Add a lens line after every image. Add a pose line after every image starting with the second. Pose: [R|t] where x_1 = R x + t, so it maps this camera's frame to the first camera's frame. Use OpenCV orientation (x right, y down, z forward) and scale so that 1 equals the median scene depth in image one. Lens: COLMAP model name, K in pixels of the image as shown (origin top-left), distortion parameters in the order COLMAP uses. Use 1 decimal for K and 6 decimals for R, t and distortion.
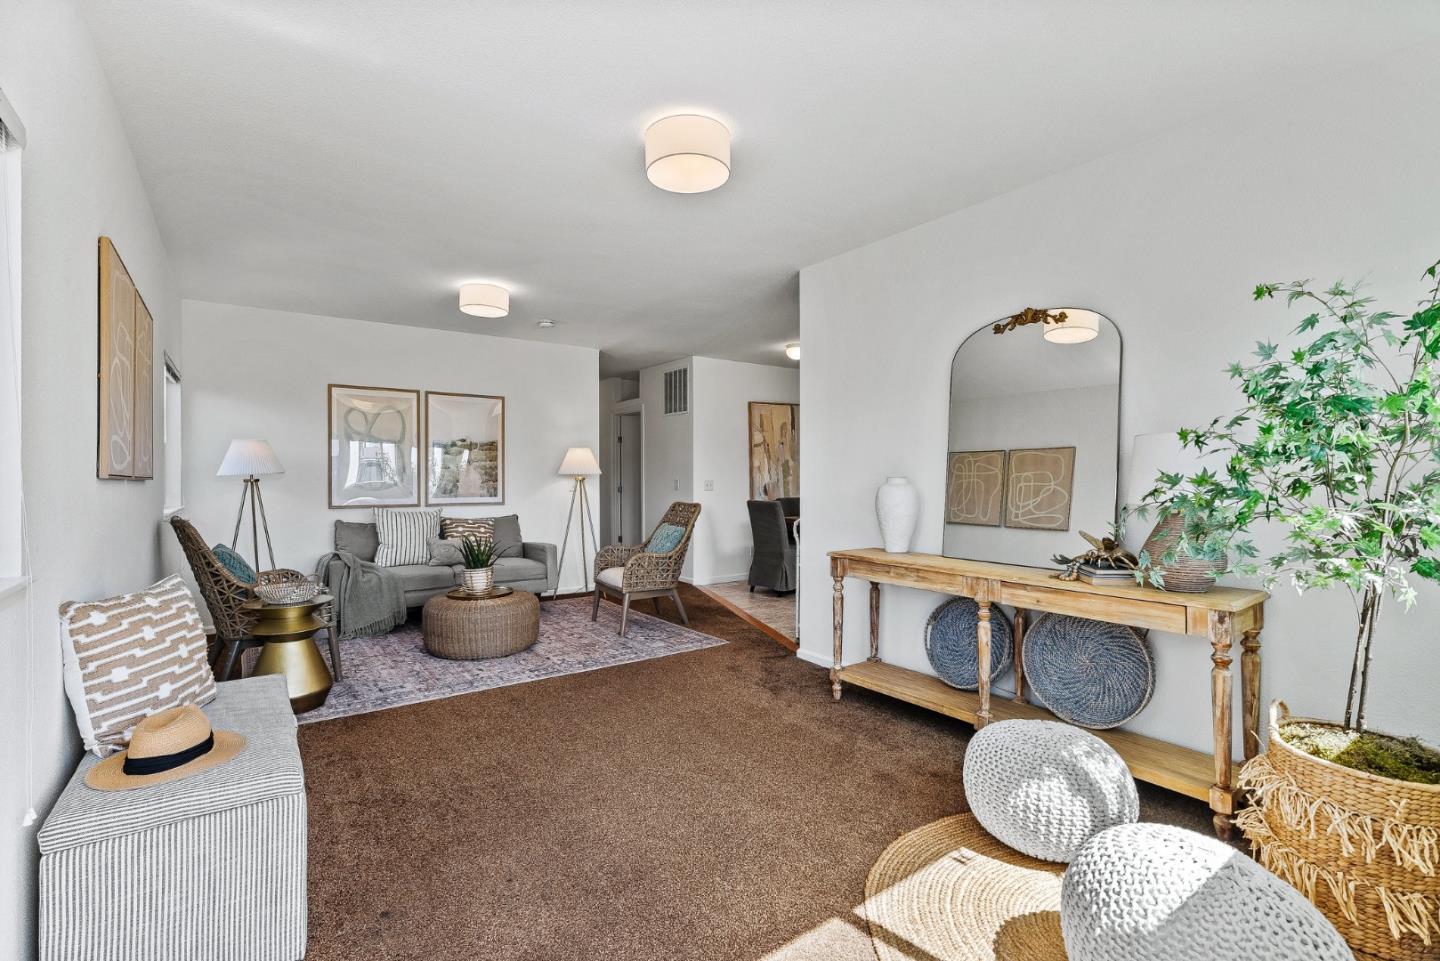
lens RADIAL K [[682.3, 0, 701.9], [0, 682.3, 476.1], [0, 0, 1]] dist [0.000345, 0.000097]
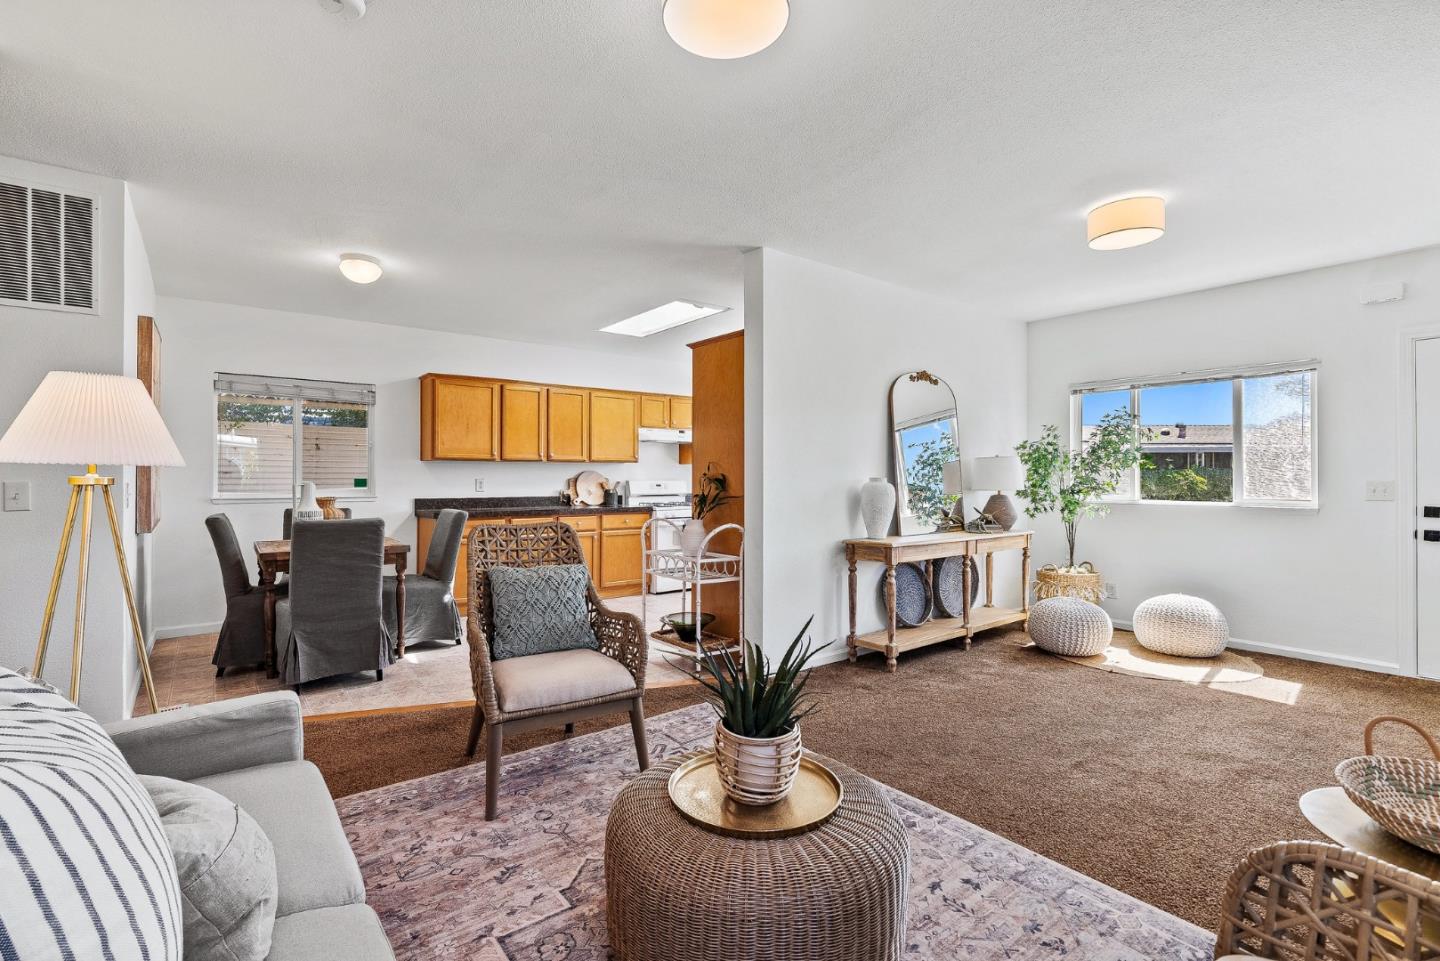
lens RADIAL K [[662.9, 0, 719.0], [0, 662.9, 477.2], [0, 0, 1]] dist [-0.001267, -0.000316]
pose [[-0.065021, 0.006344, 0.997864, -0.415384], [-0.000999, 0.999979, -0.006422, 0.005098], [-0.997883, -0.001415, -0.065014, 0.637173]]
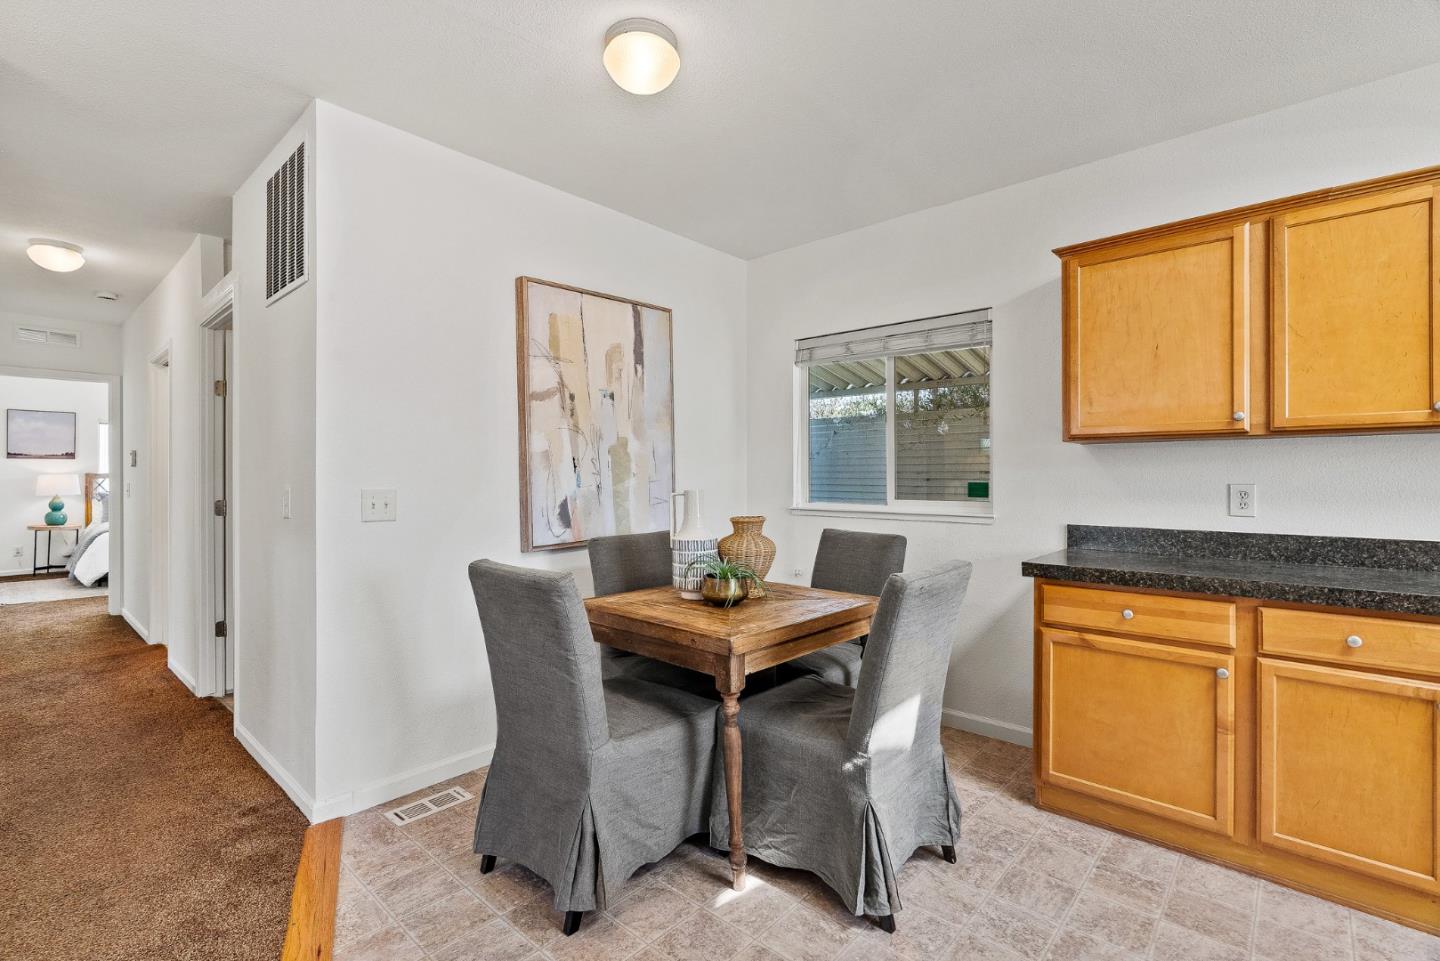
lens RADIAL K [[662.9, 0, 719.0], [0, 662.9, 477.2], [0, 0, 1]] dist [-0.001267, -0.000316]
pose [[0.974921, -0.000639, 0.222550, 0.095879], [-0.000471, 0.999988, 0.004938, -0.002556], [-0.222550, -0.004919, 0.974909, 0.624713]]
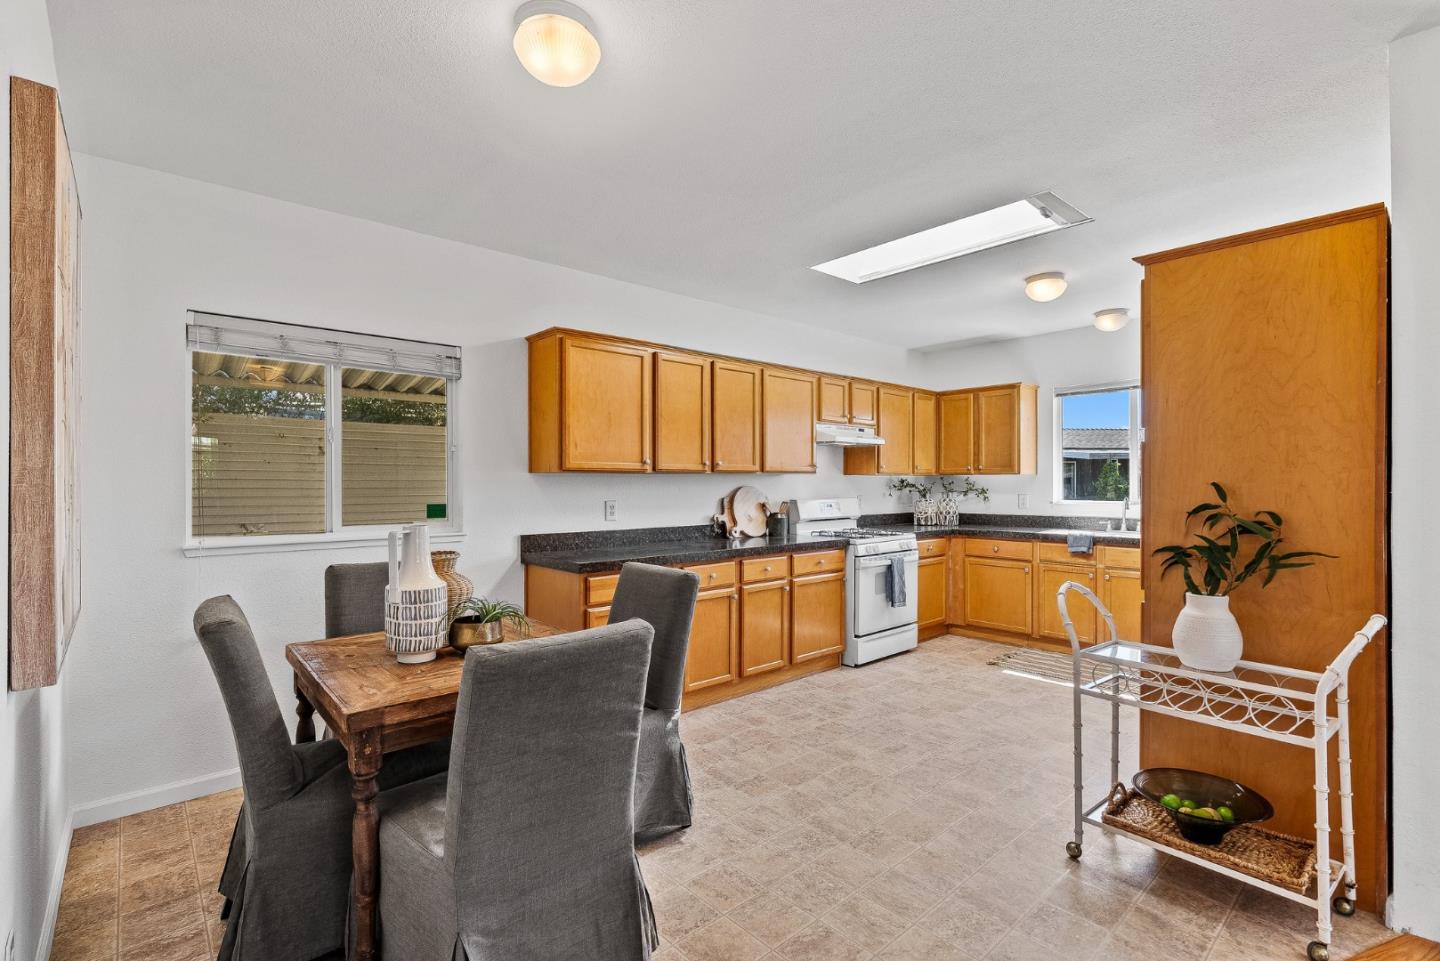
lens RADIAL K [[662.9, 0, 719.0], [0, 662.9, 477.2], [0, 0, 1]] dist [-0.001267, -0.000316]
pose [[-0.140096, 0.012831, 0.990055, -0.114307], [0.003797, 0.999916, -0.012421, -0.009343], [-0.990131, 0.002019, -0.140133, 0.862900]]
